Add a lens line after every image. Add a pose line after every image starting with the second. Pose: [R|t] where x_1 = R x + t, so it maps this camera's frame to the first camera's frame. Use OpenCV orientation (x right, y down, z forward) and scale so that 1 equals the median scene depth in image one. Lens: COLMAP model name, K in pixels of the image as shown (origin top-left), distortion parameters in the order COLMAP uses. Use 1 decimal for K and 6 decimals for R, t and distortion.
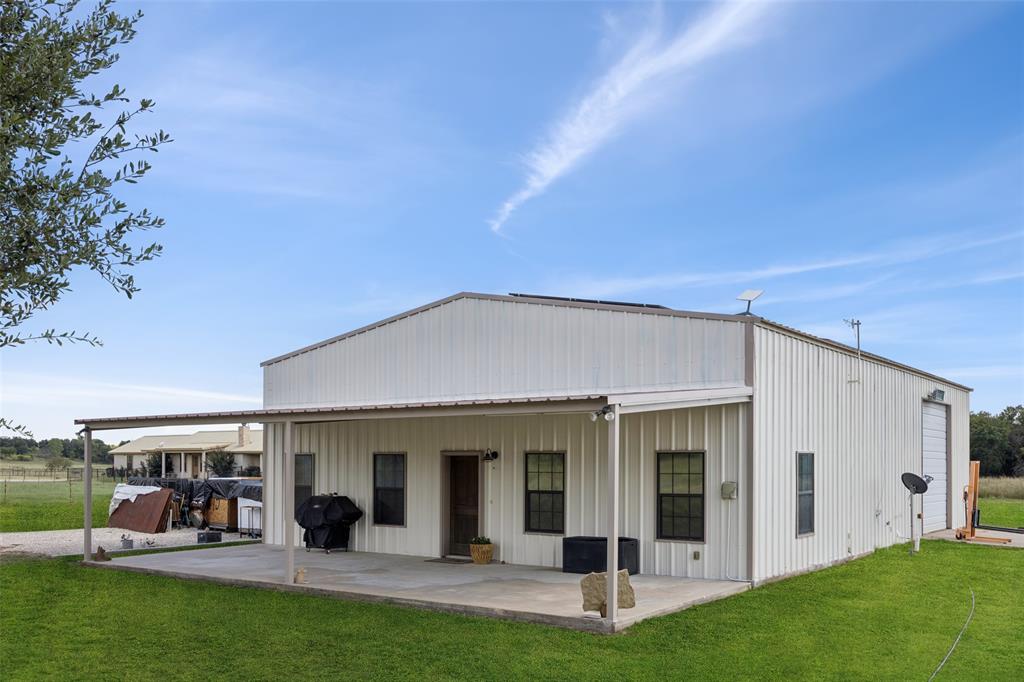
lens RADIAL K [[949.9, 0, 508.0], [0, 949.9, 448.1], [0, 0, 1]] dist [0.001998, 0.007038]
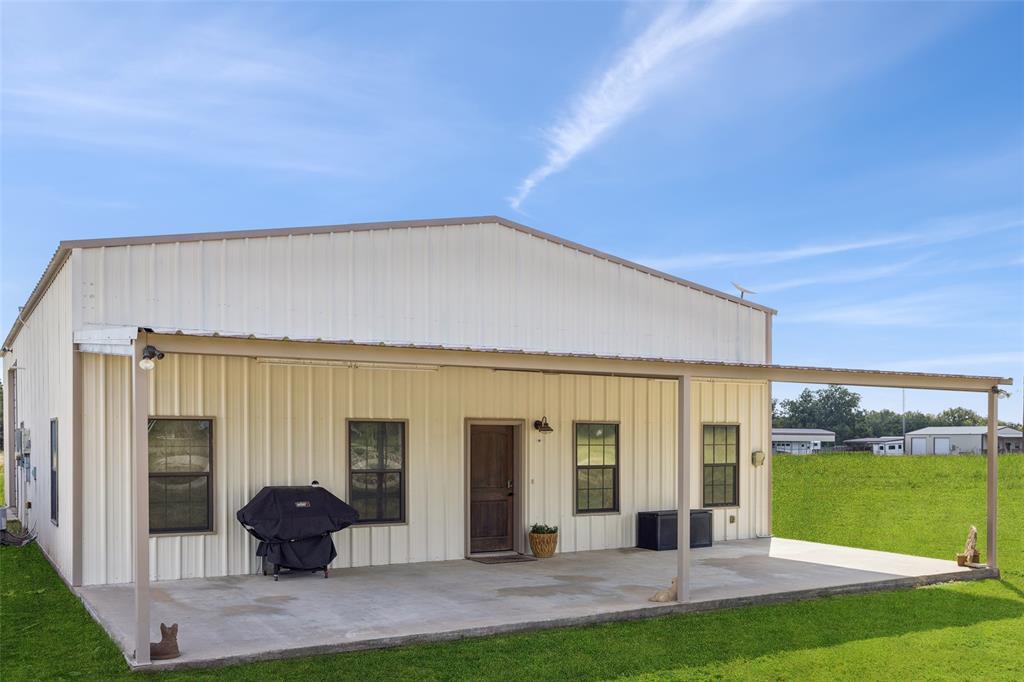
lens RADIAL K [[949.9, 0, 508.0], [0, 949.9, 448.1], [0, 0, 1]] dist [0.001998, 0.007038]
pose [[0.397314, -0.011043, 0.917616, -0.740675], [-0.015039, 0.999715, 0.018543, 0.011944], [-0.917559, -0.021168, 0.397035, 0.658002]]
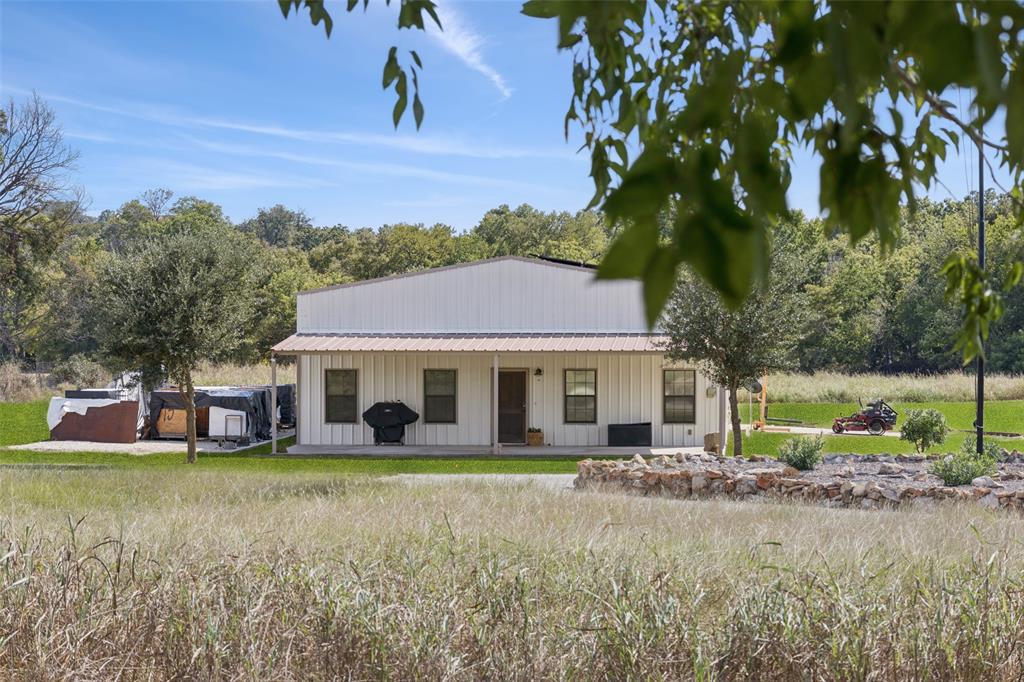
lens RADIAL K [[3008.7, 0, 512.0], [0, 3008.7, 341.0], [0, 0, 1]] dist [-0.162232, -0.796809]
pose [[0.848869, -0.007251, 0.528554, -2.328478], [-0.006412, 0.999691, 0.024013, -0.139802], [-0.528565, -0.023773, 0.848560, -2.697490]]
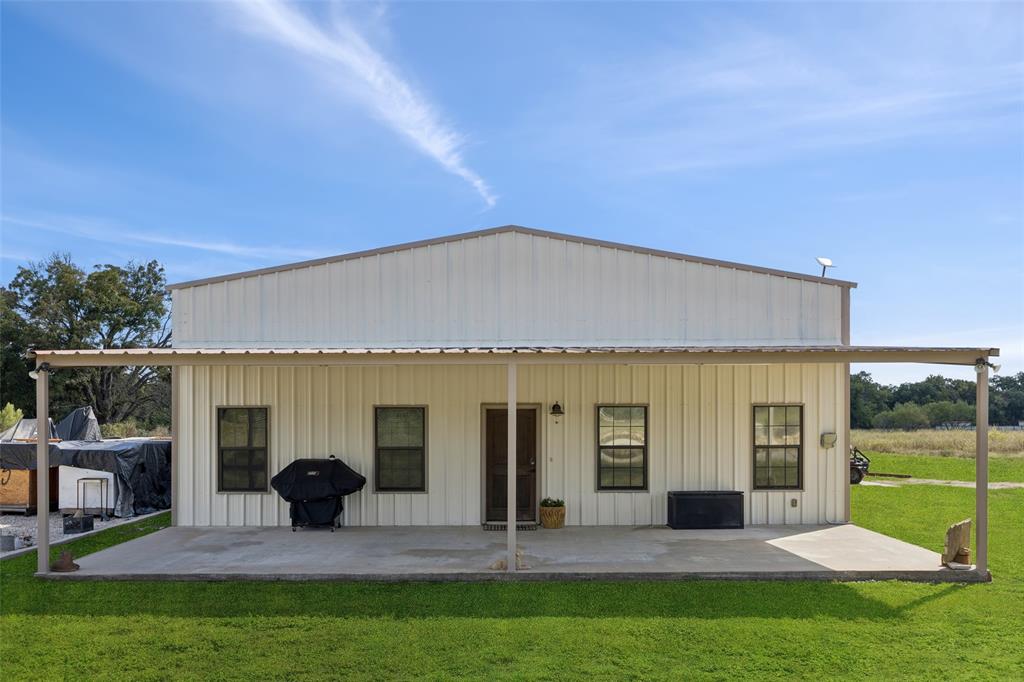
lens RADIAL K [[874.0, 0, 507.7], [0, 874.0, 415.0], [0, 0, 1]] dist [-0.004303, 0.002077]
pose [[0.810405, -0.002560, 0.585864, -0.514923], [-0.003865, 0.999945, 0.009716, 0.005494], [-0.585857, -0.010138, 0.810351, 0.327733]]
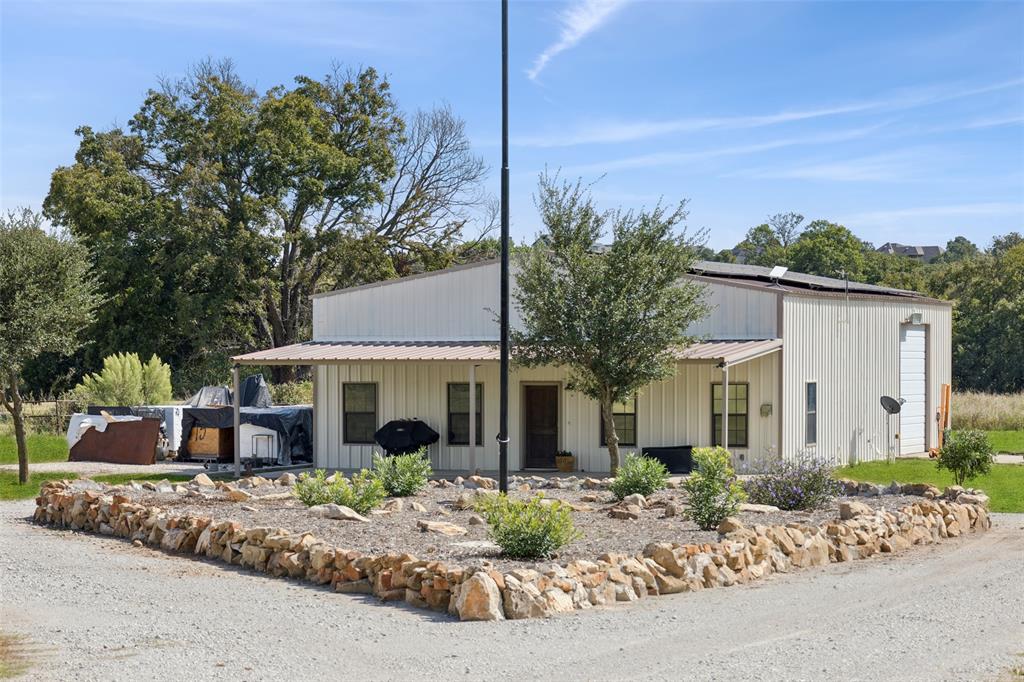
lens RADIAL K [[3008.7, 0, 512.0], [0, 3008.7, 341.0], [0, 0, 1]] dist [-0.162232, -0.796809]
pose [[0.965819, -0.002870, 0.259203, -1.044395], [-0.000308, 0.999925, 0.012218, -0.092303], [-0.259218, -0.011880, 0.965746, -2.608398]]
